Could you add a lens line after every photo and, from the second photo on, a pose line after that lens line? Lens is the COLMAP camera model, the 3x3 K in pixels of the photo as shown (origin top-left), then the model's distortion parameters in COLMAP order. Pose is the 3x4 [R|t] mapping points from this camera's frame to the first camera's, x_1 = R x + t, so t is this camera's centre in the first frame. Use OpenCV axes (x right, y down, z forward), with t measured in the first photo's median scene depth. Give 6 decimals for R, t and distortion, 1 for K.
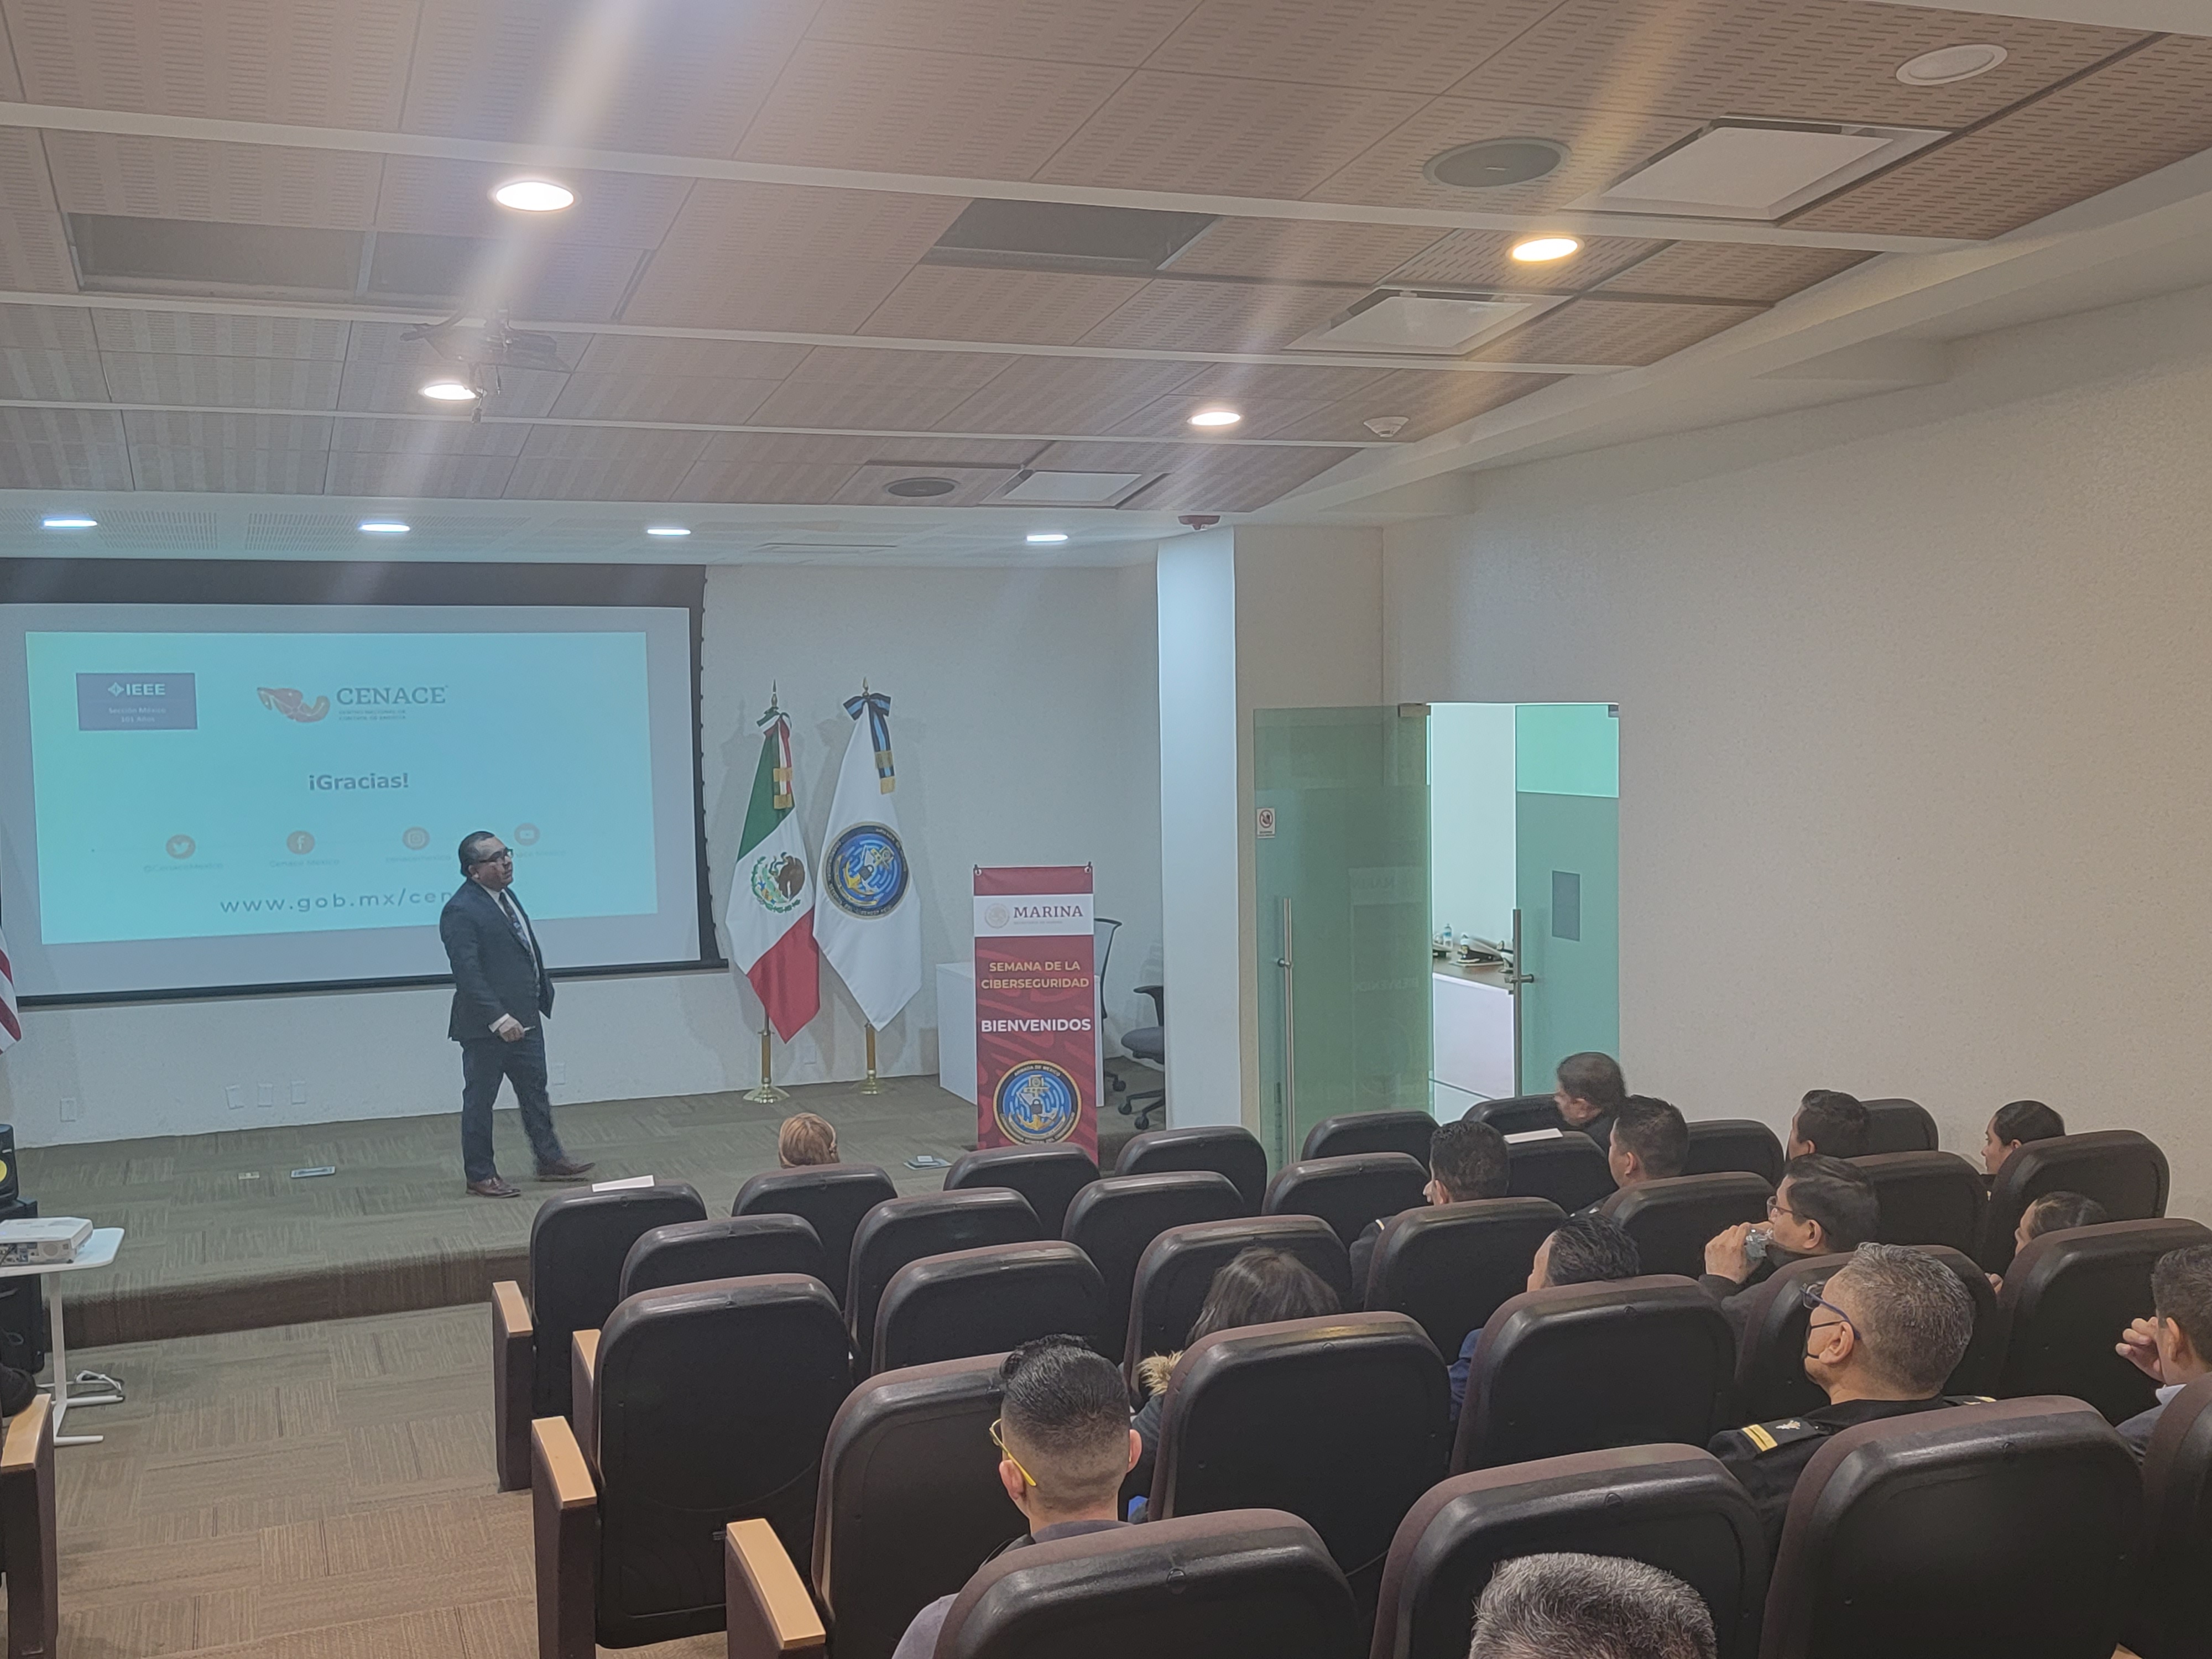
lens RADIAL K [[2249.8, 0, 1109.1], [0, 2249.8, 838.9], [0, 0, 1]] dist [0.067548, -0.046096]
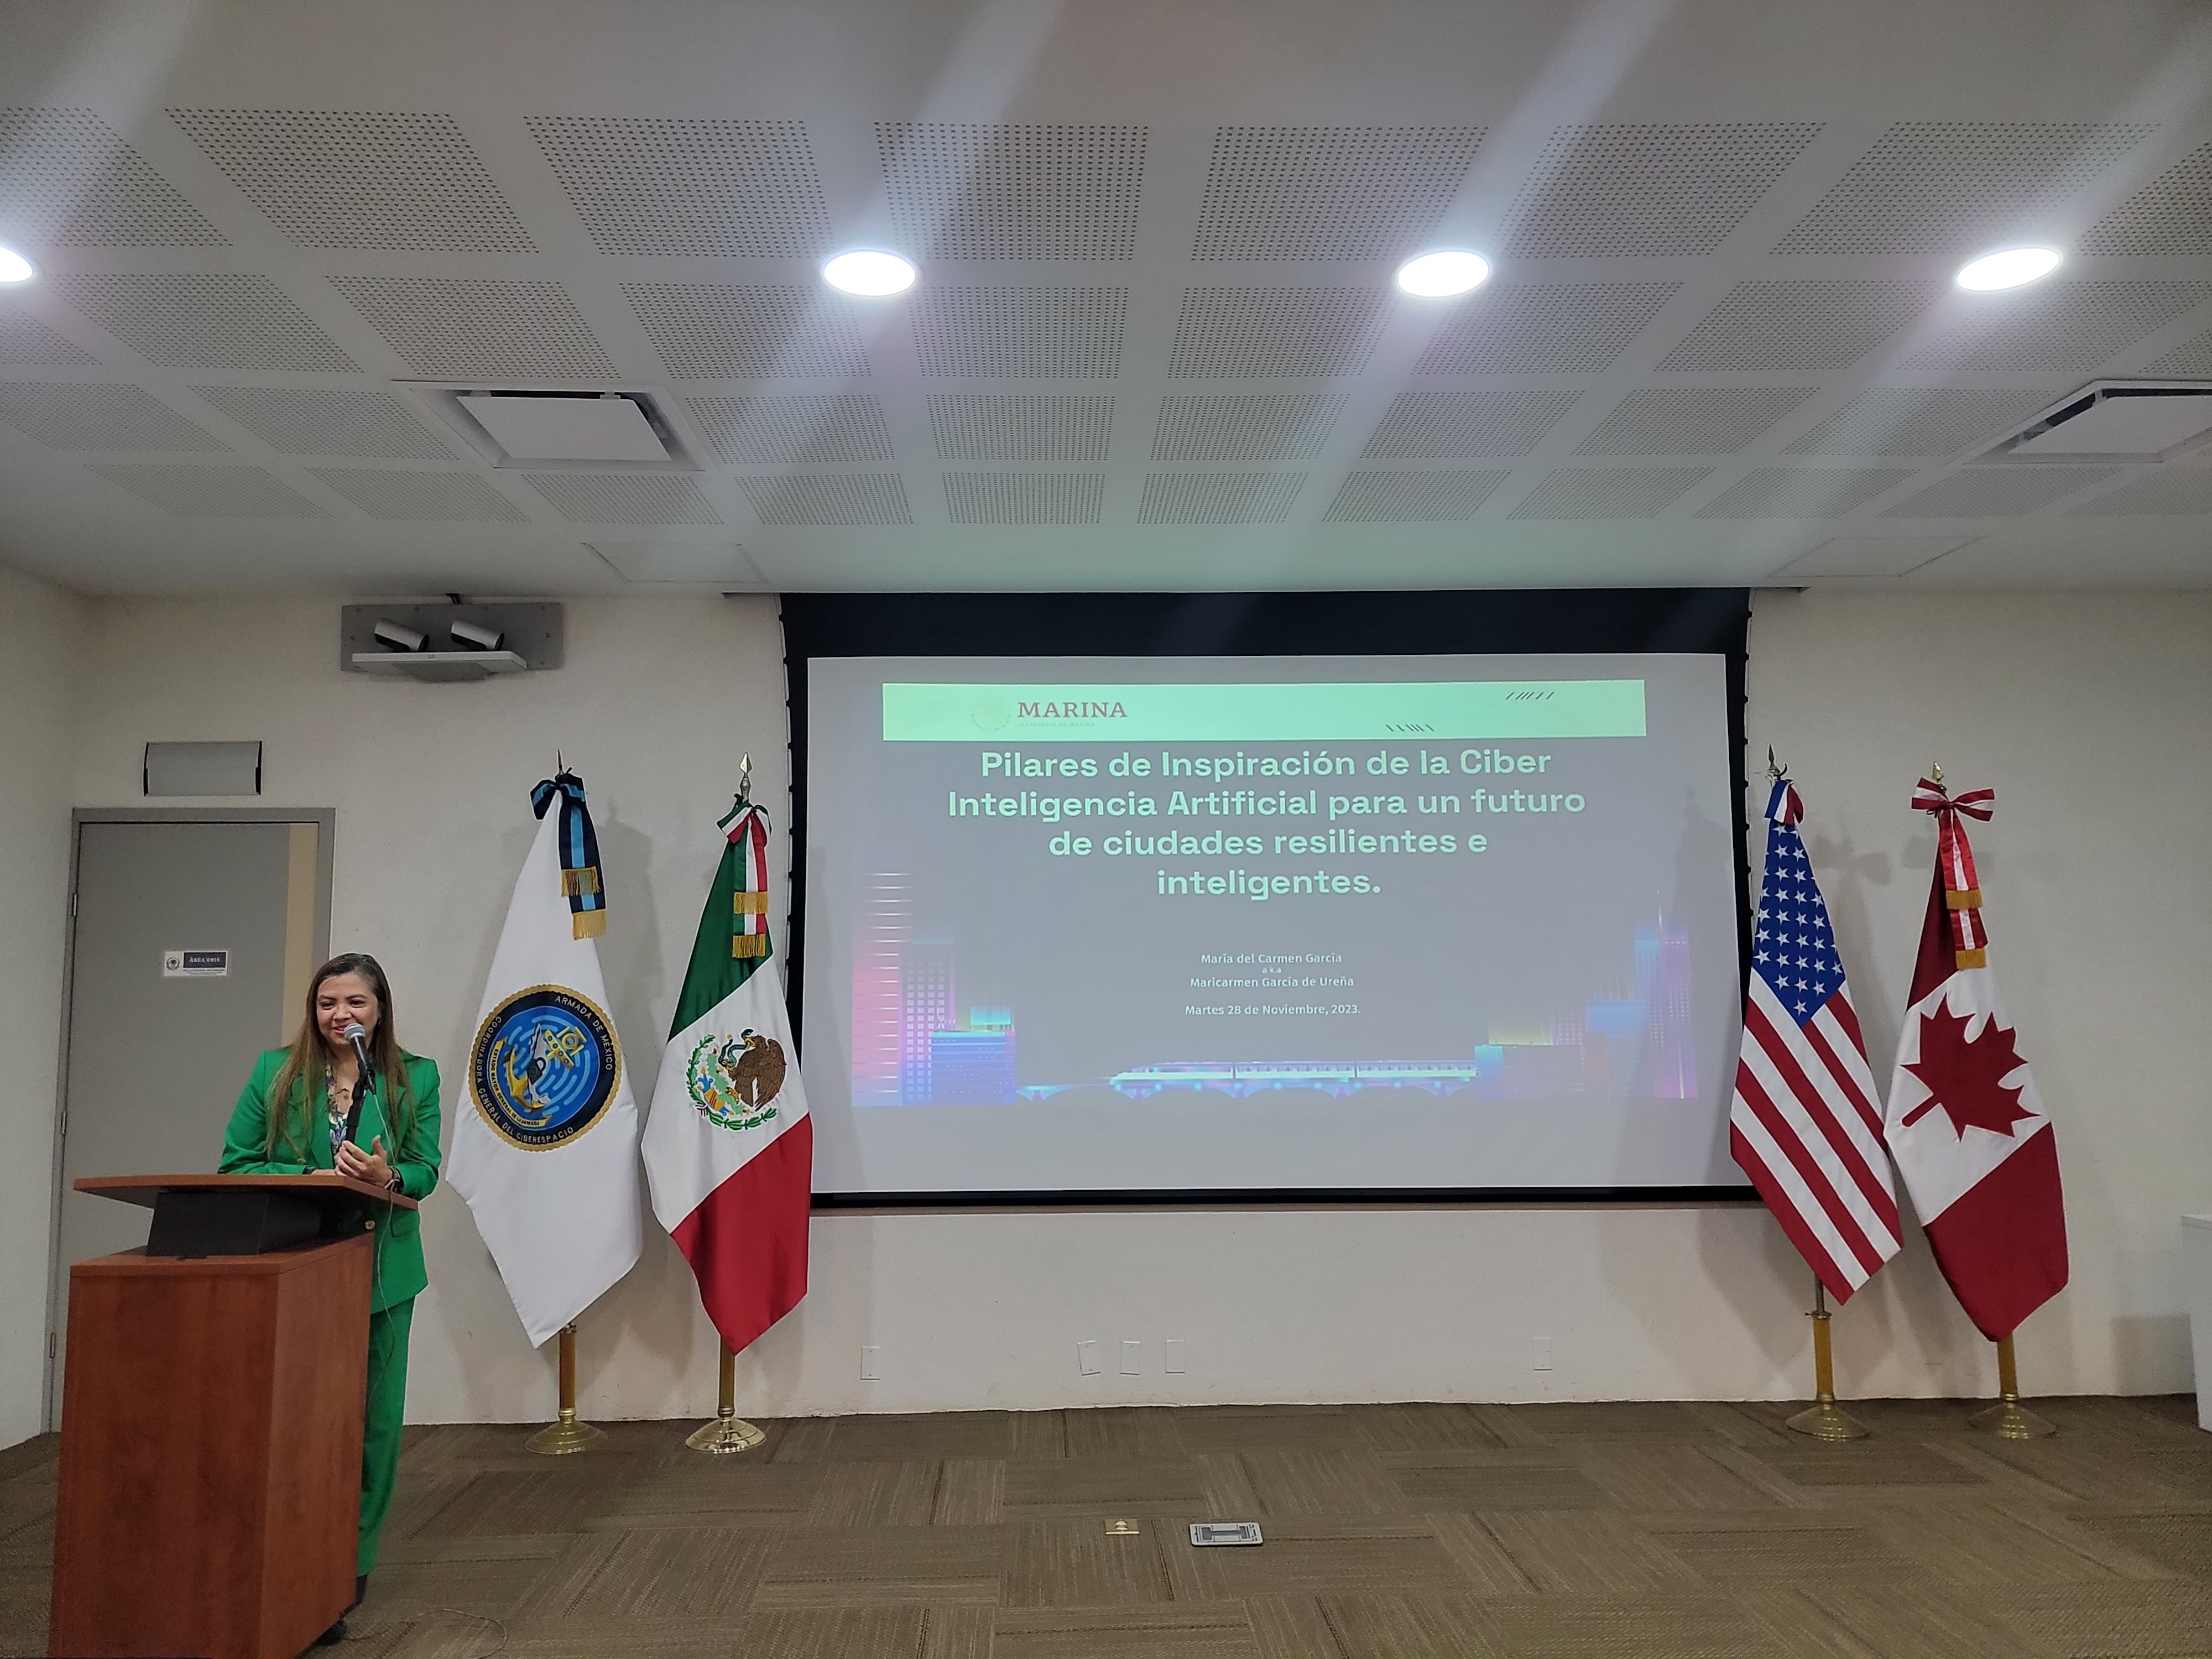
lens RADIAL K [[1534.8, 0, 1101.6], [0, 1534.8, 848.6], [0, 0, 1]] dist [0.083715, -0.066684]
pose [[0.945191, -0.026273, -0.325459, -0.244252], [-0.023695, 0.988610, -0.148620, 0.033616], [0.325657, 0.148186, 0.933803, 0.587509]]
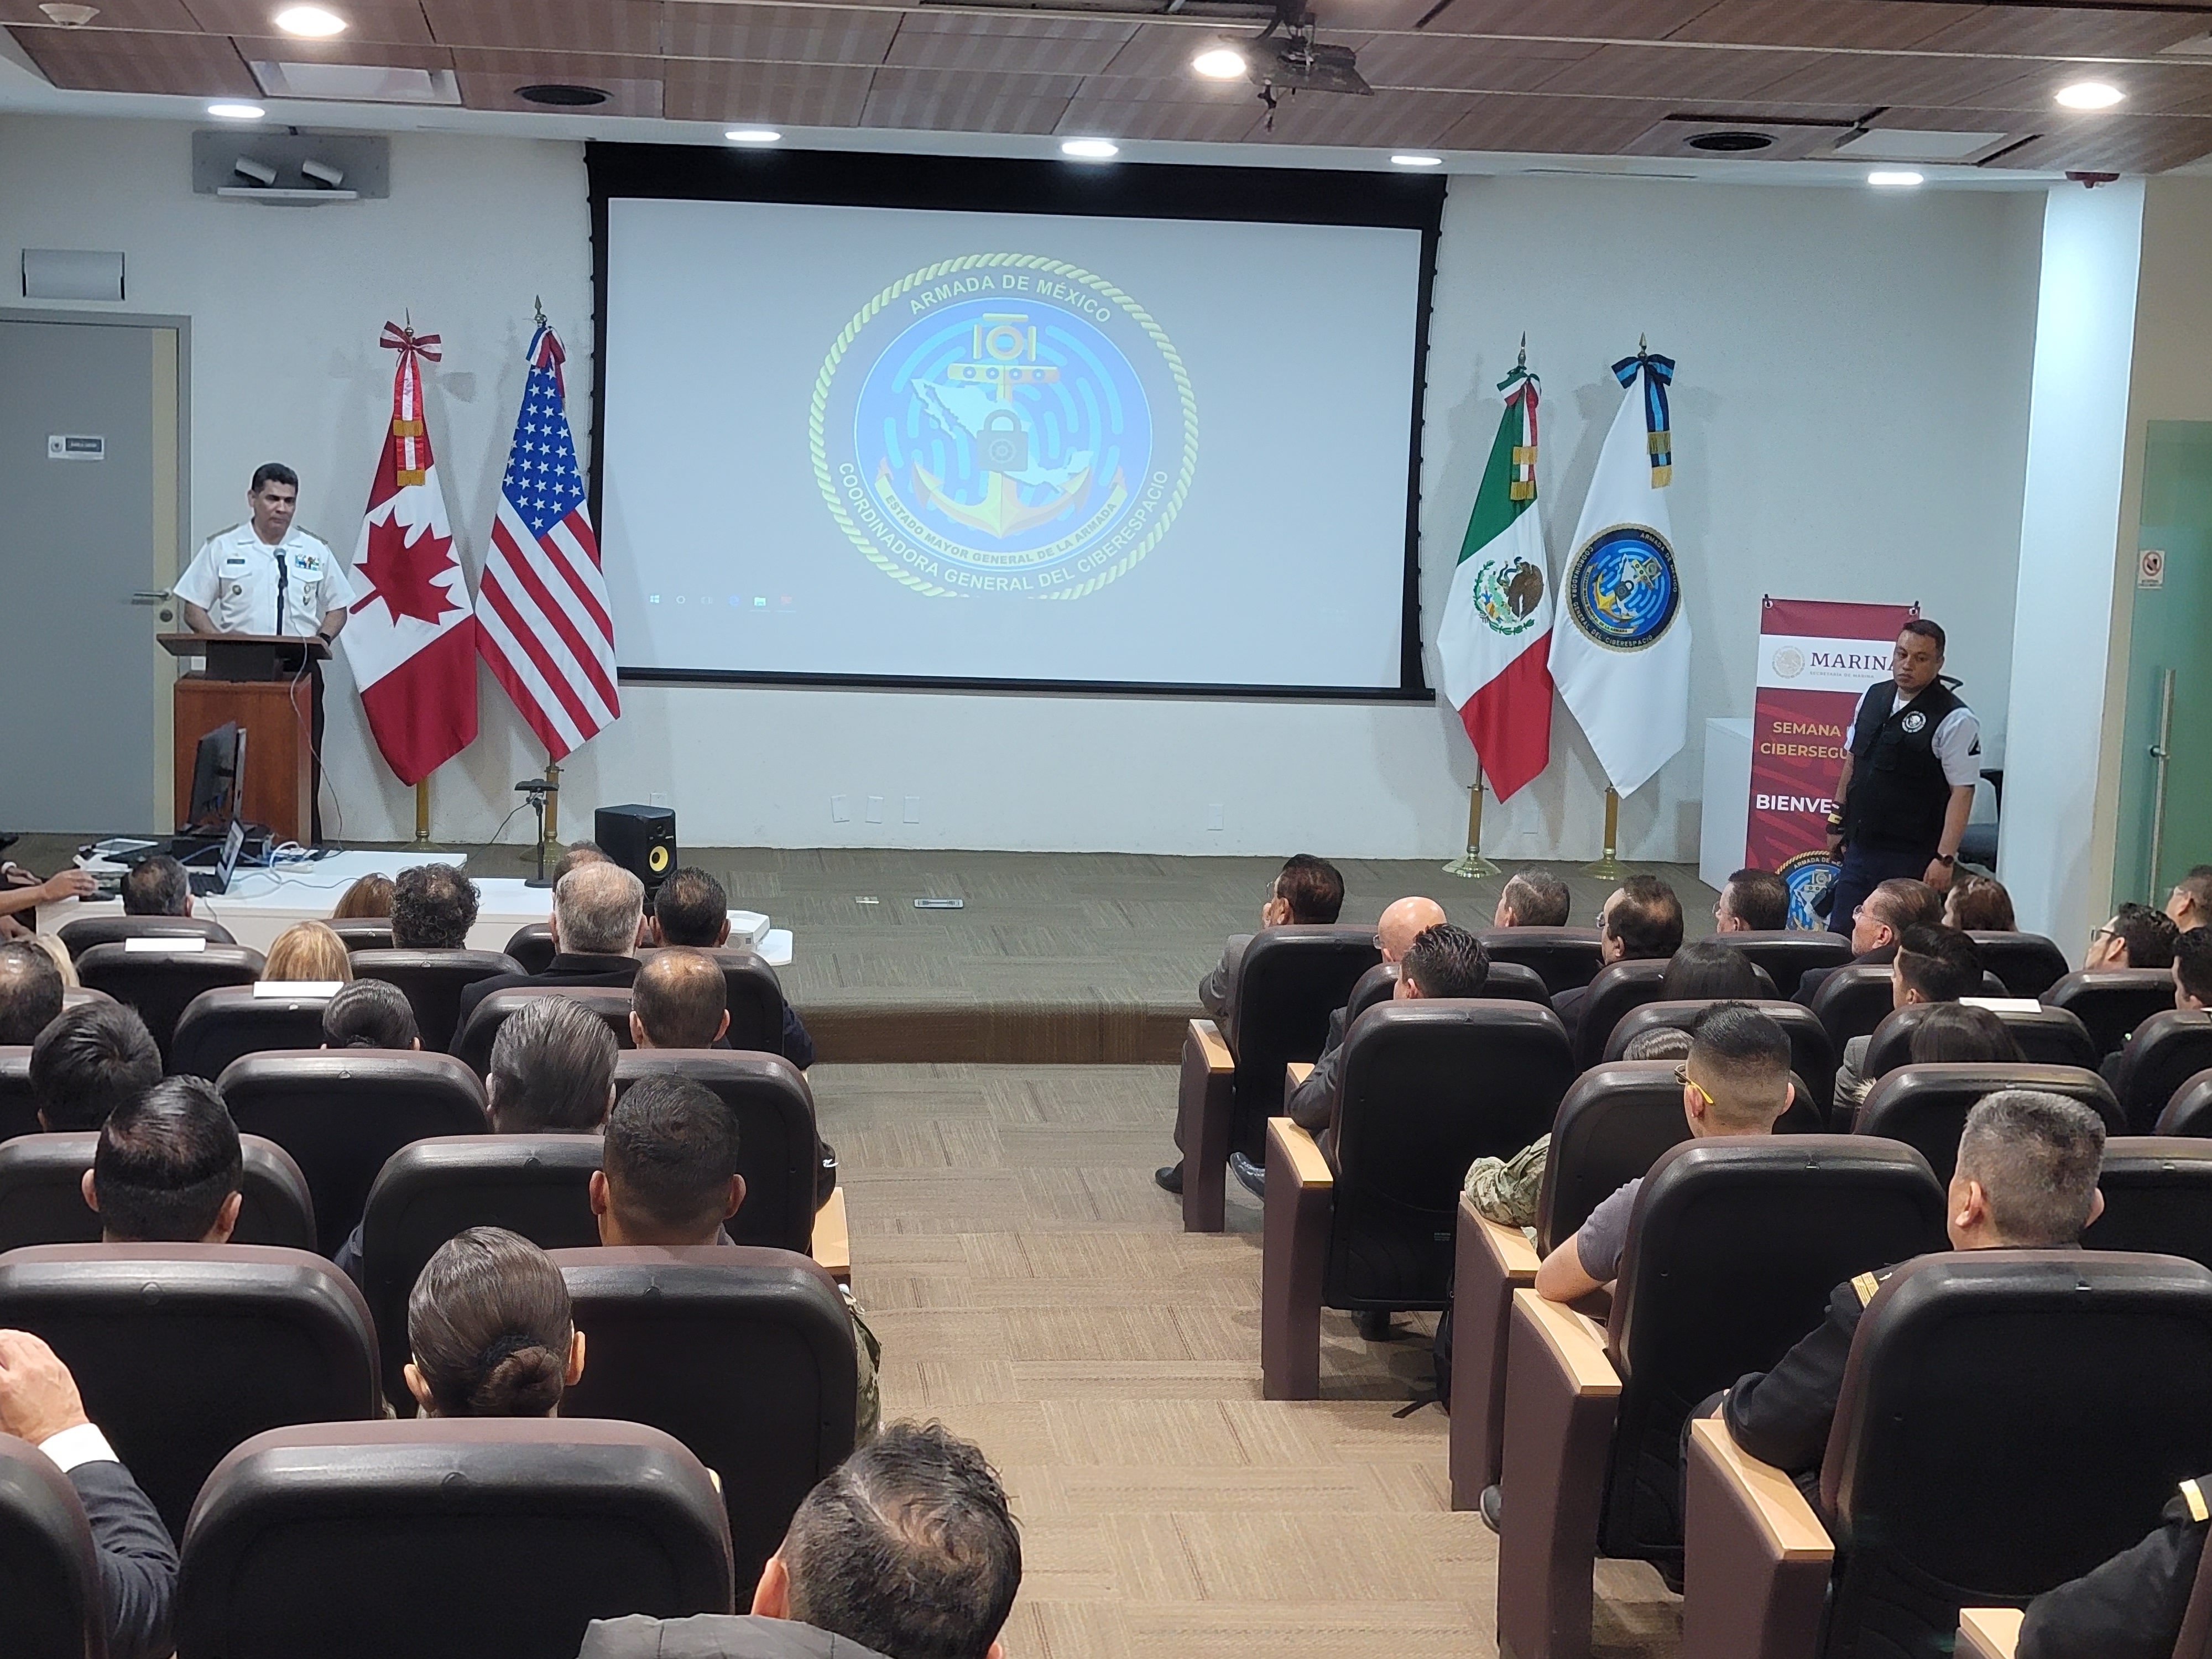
lens RADIAL K [[3702.5, 0, 1080.9], [0, 3702.5, 804.7], [0, 0, 1]] dist [0.118931, -0.260450]
pose [[0.966075, 0.086565, -0.243322, 0.030951], [-0.065902, 0.993592, 0.091829, -0.018810], [0.249712, -0.072678, 0.965589, -0.305991]]
